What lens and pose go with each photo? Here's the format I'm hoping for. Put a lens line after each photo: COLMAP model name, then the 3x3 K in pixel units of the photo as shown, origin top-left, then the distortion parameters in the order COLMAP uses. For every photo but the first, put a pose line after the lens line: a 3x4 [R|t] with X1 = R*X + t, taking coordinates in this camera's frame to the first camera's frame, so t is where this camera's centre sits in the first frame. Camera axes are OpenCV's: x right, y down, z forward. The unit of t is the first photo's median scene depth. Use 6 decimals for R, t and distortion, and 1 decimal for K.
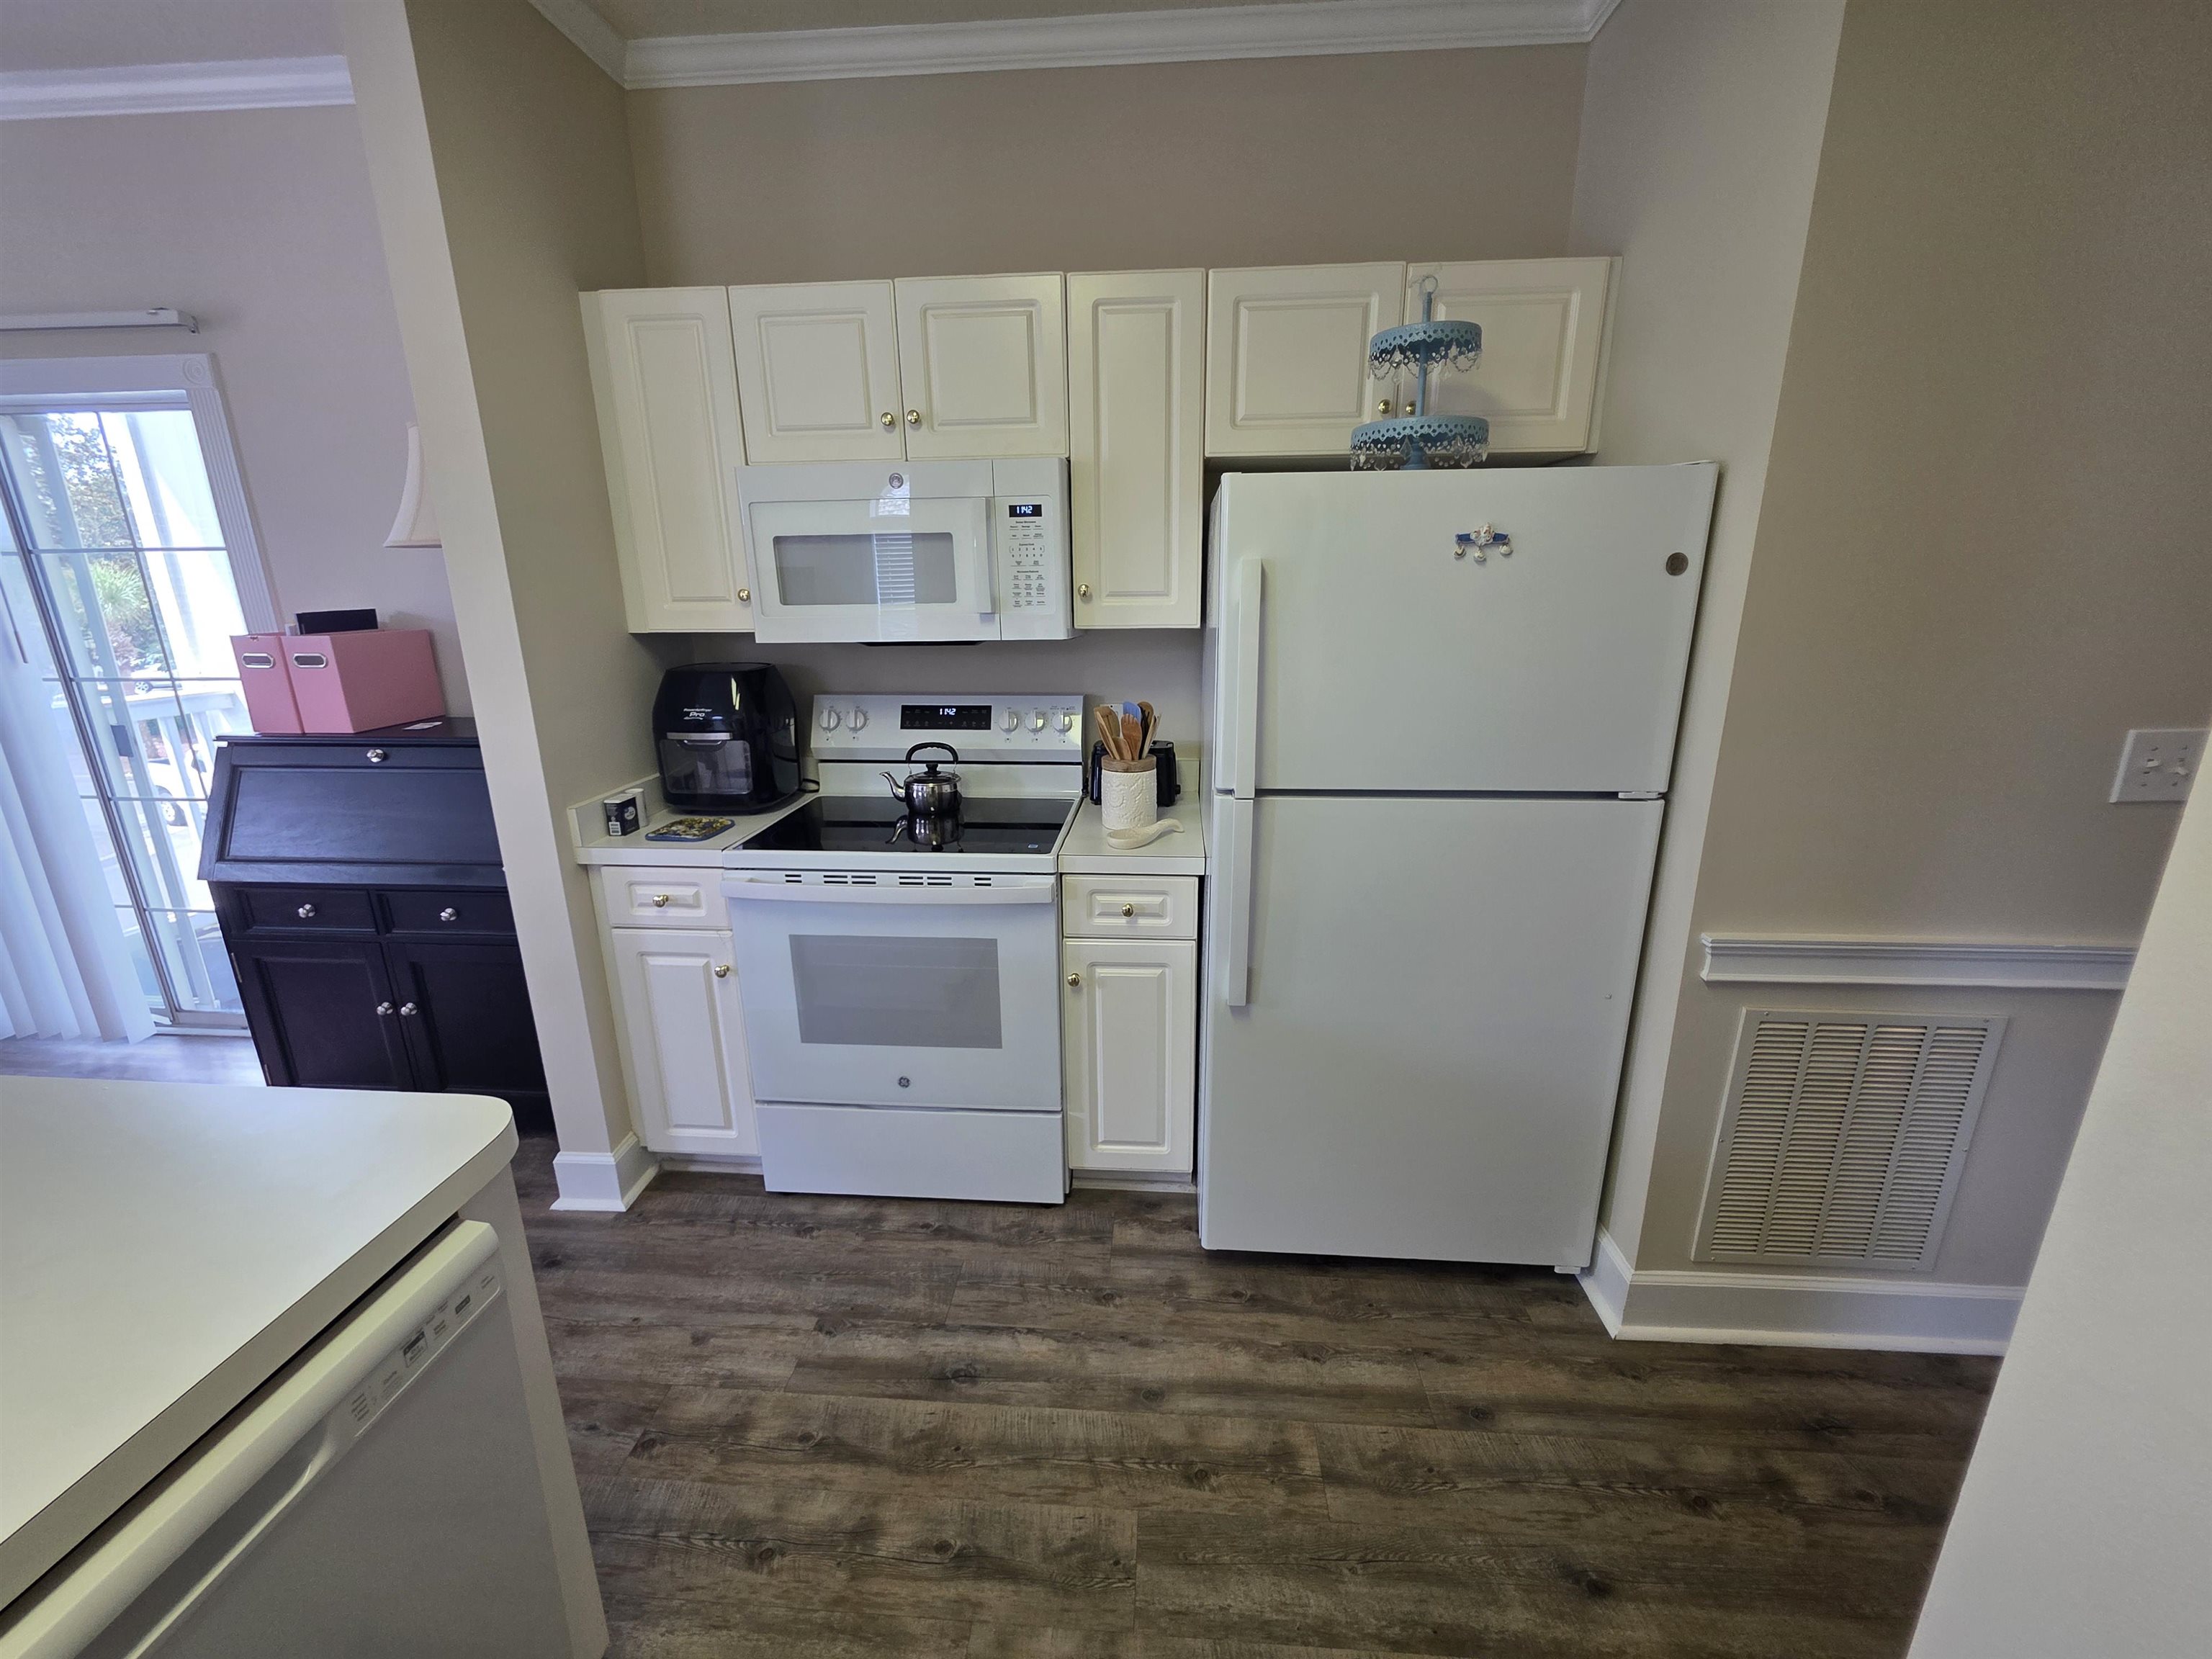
lens RADIAL K [[880.0, 0, 1105.0], [0, 880.0, 827.2], [0, 0, 1]] dist [-0.000913, -0.000346]
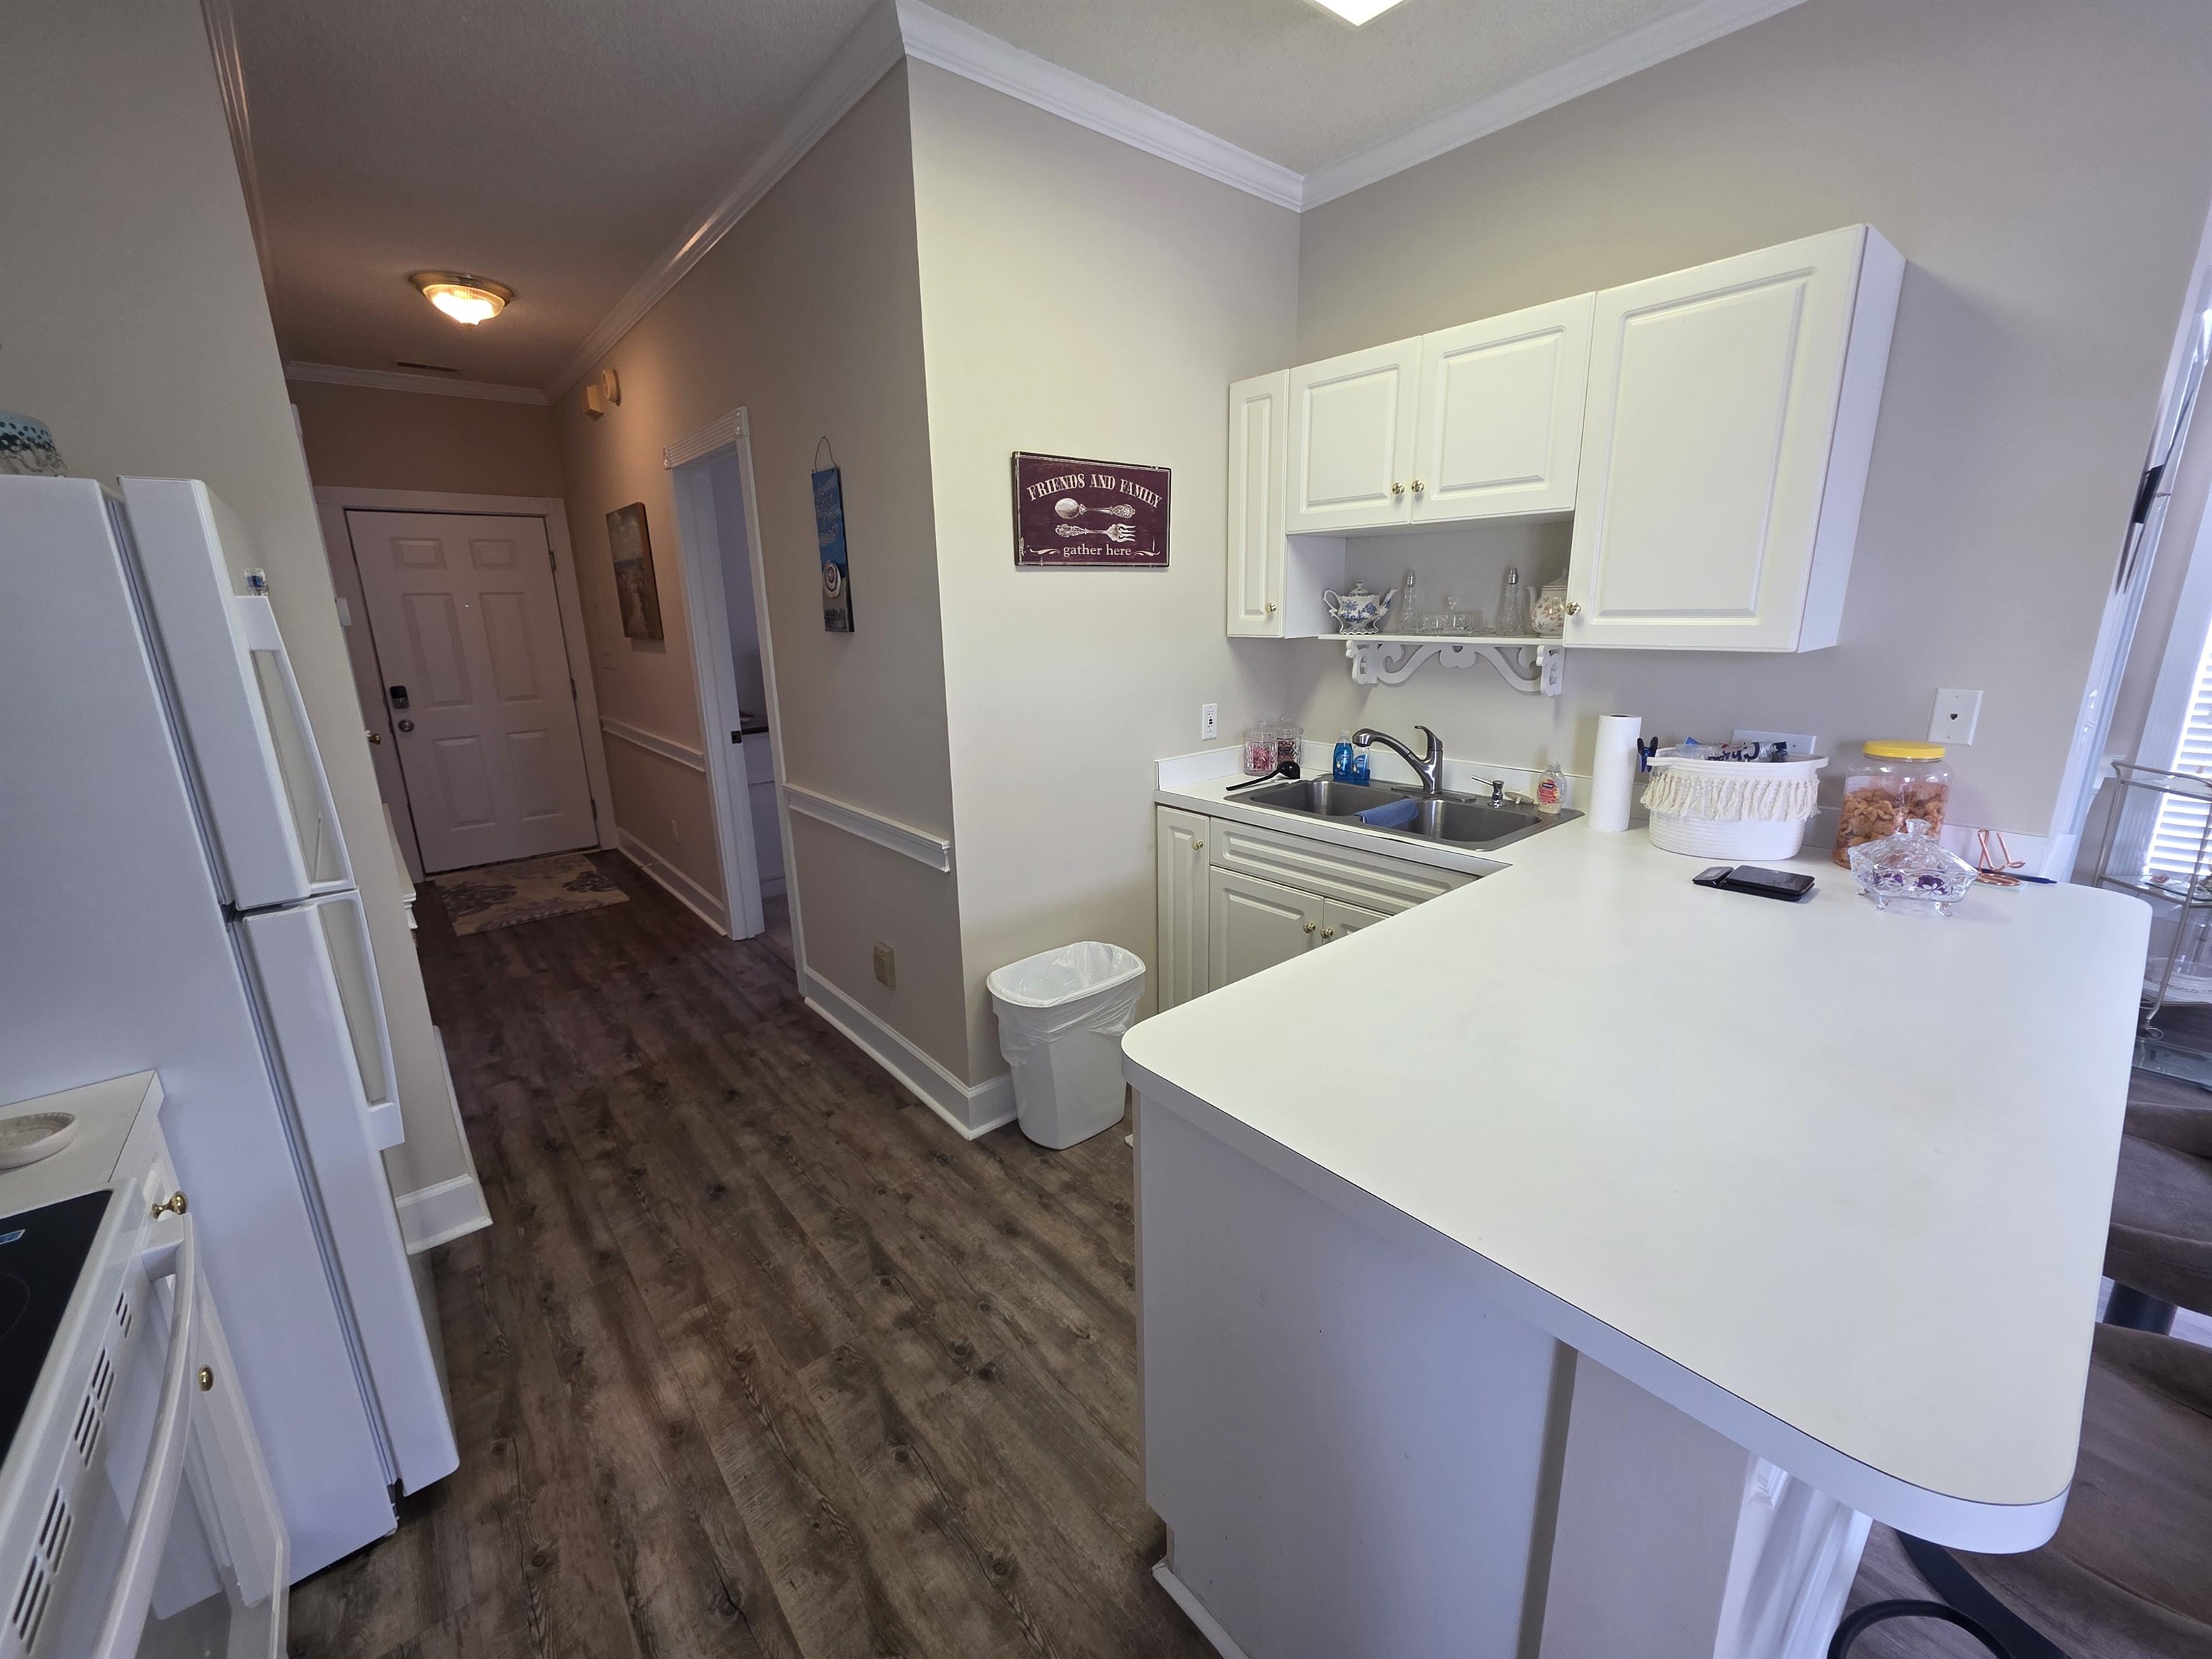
lens RADIAL K [[880.0, 0, 1105.0], [0, 880.0, 827.2], [0, 0, 1]] dist [-0.000913, -0.000346]
pose [[-0.696111, -0.157961, 0.700342, -0.867575], [0.215434, 0.884581, 0.413648, -0.260943], [-0.684849, 0.438822, -0.581736, 0.944785]]
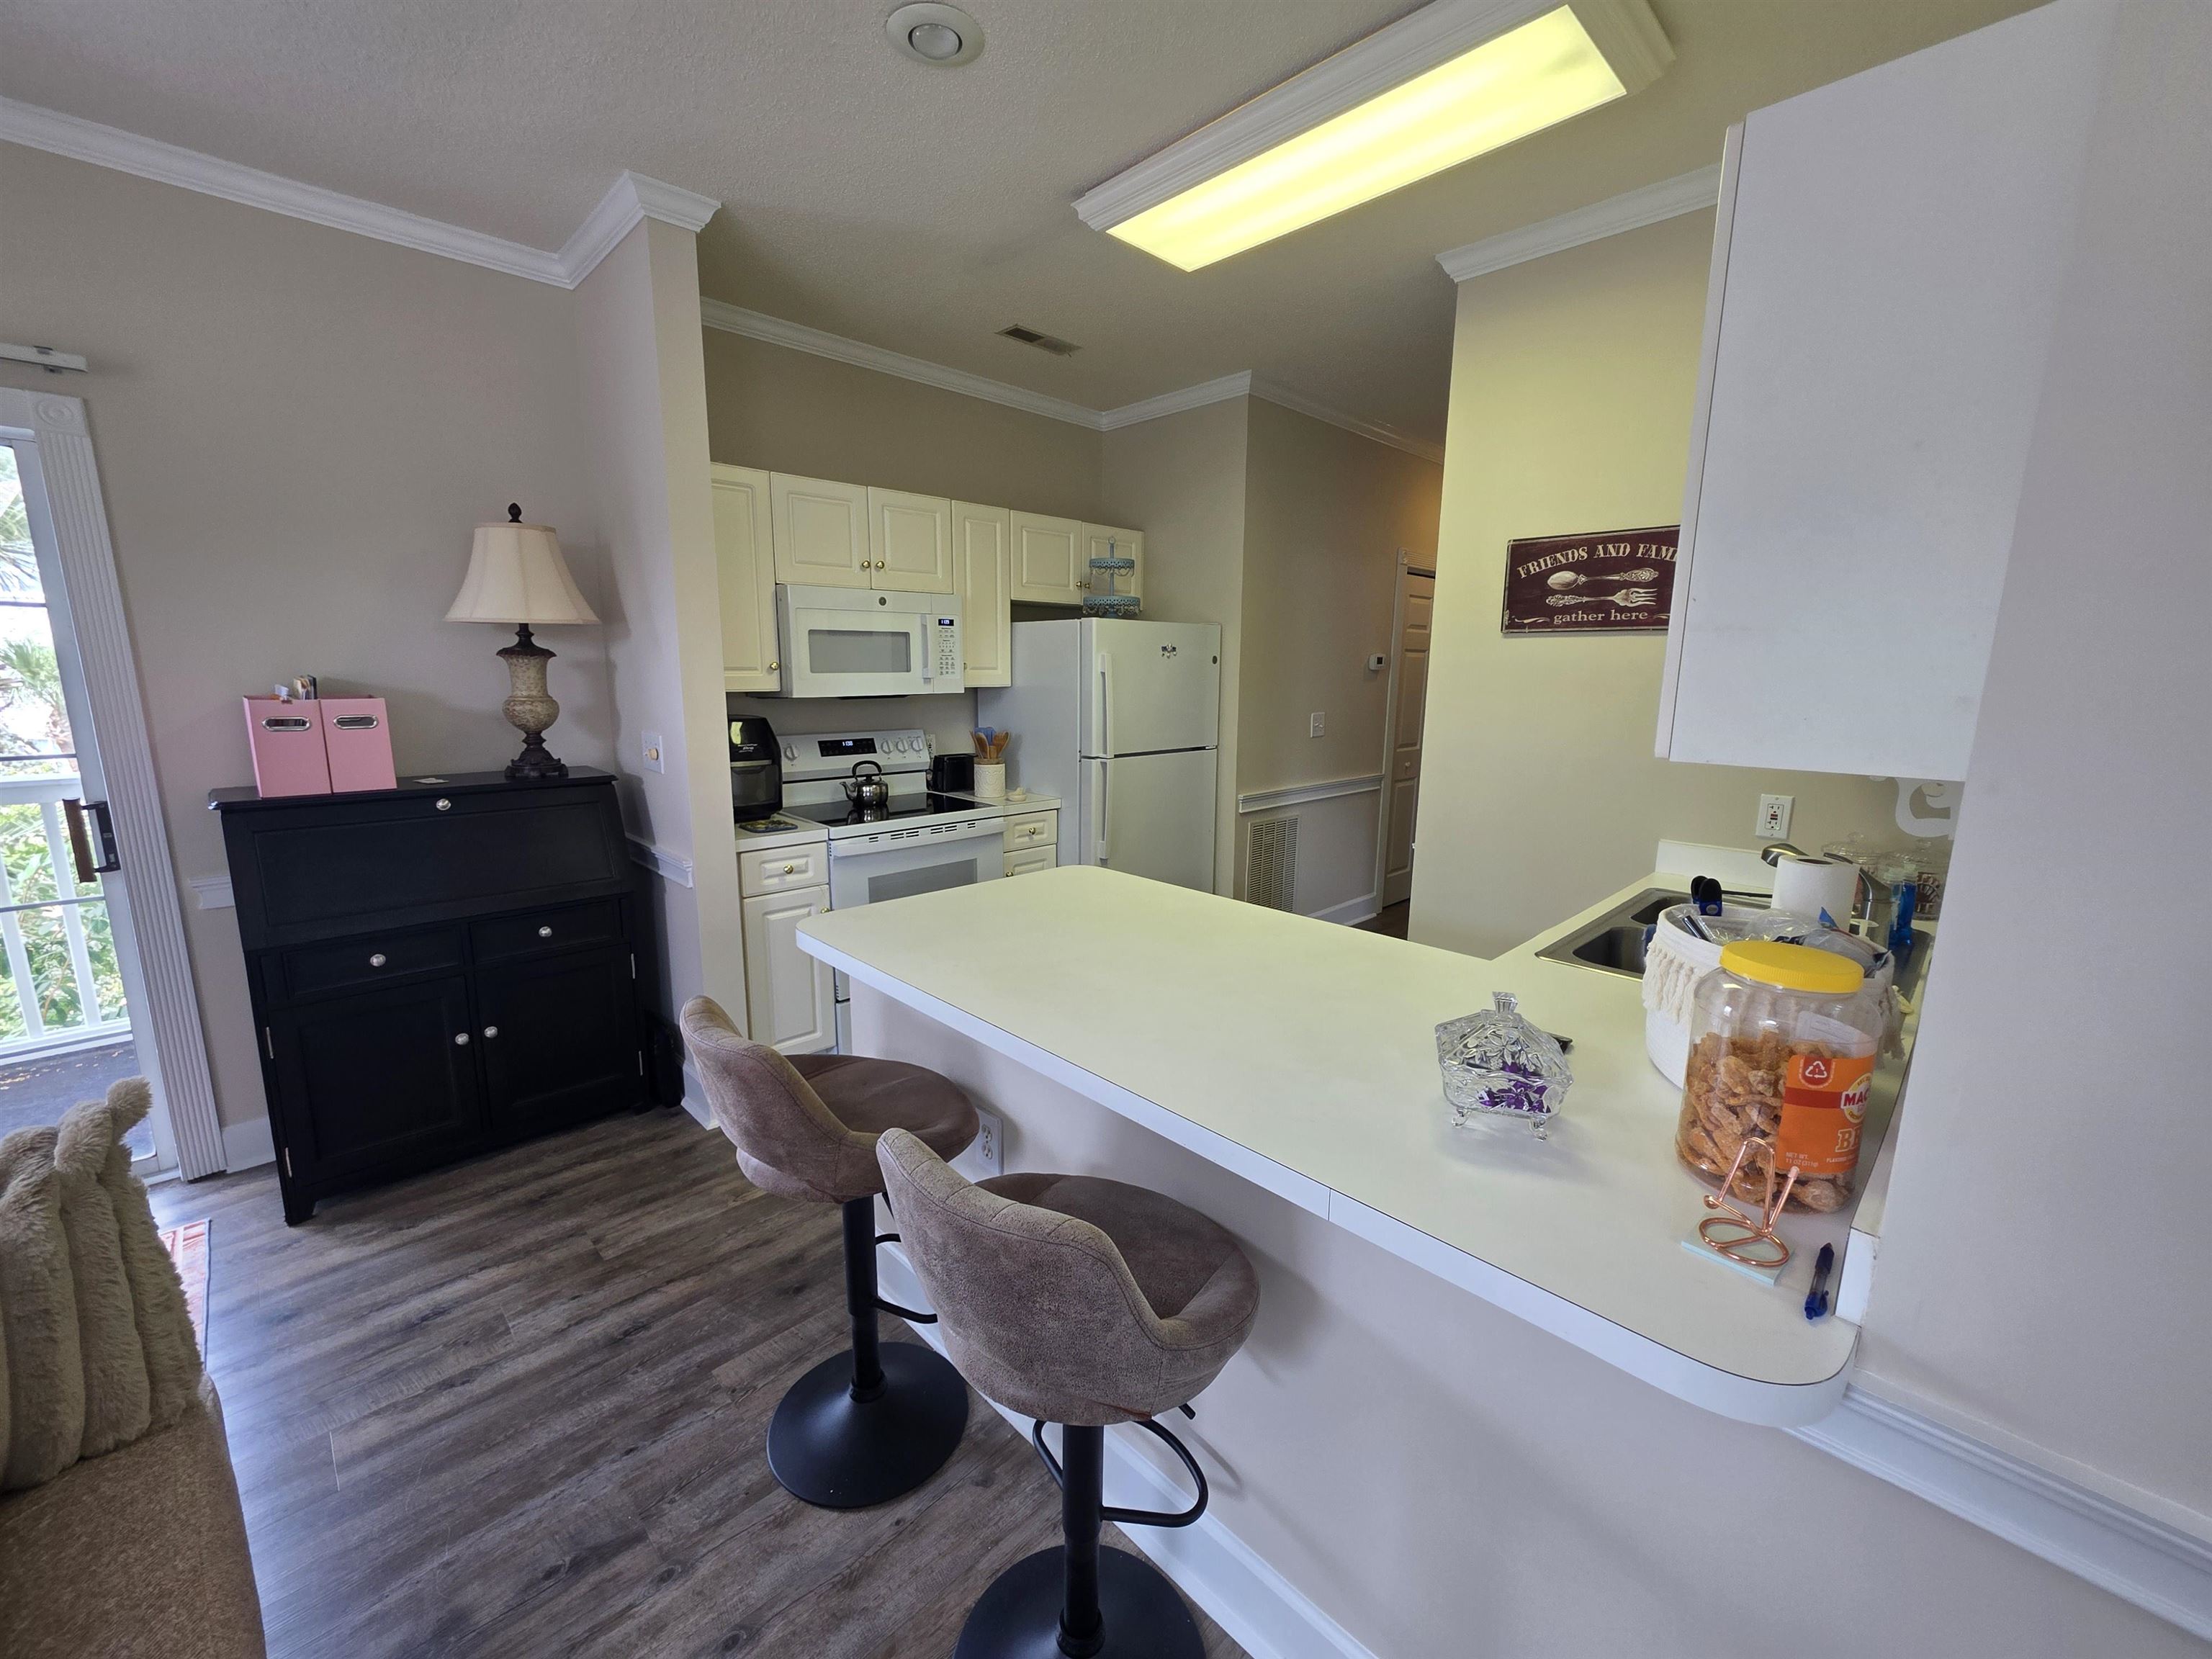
lens RADIAL K [[880.0, 0, 1105.0], [0, 880.0, 827.2], [0, 0, 1]] dist [-0.000913, -0.000346]
pose [[0.663491, -0.122104, 0.738153, -1.488280], [0.185592, 0.982618, -0.004277, 0.143654], [-0.724800, 0.139833, 0.674619, -0.468323]]
